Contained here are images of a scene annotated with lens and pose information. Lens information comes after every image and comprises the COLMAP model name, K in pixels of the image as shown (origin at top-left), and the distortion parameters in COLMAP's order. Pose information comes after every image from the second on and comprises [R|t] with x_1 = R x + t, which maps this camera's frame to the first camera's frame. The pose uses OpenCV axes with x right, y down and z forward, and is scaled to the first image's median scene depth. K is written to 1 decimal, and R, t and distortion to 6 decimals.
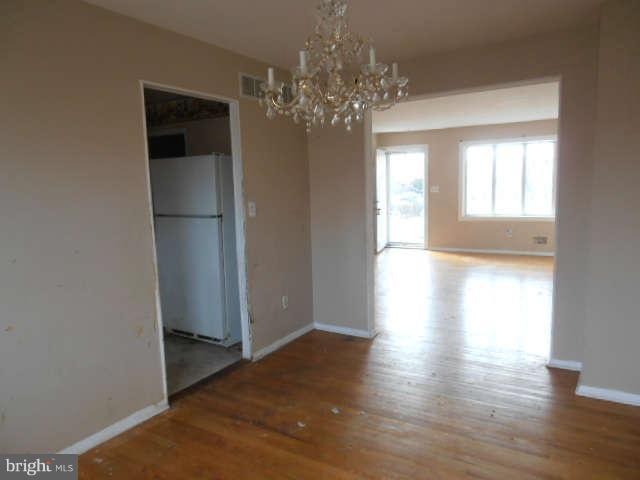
lens RADIAL K [[448.8, 0, 320.0], [0, 448.8, 240.0], [0, 0, 1]] dist [0.007803, 0.003025]
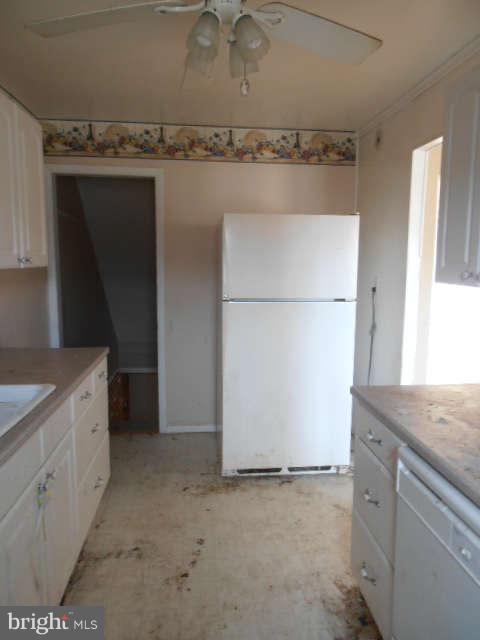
lens RADIAL K [[448.8, 0, 240.0], [0, 448.8, 320.0], [0, 0, 1]] dist [0.007803, 0.003025]
pose [[0.789381, -0.043347, 0.612372, -0.730234], [0.042158, 0.998977, 0.016370, -0.035622], [-0.612455, 0.012894, 0.790401, 0.467505]]
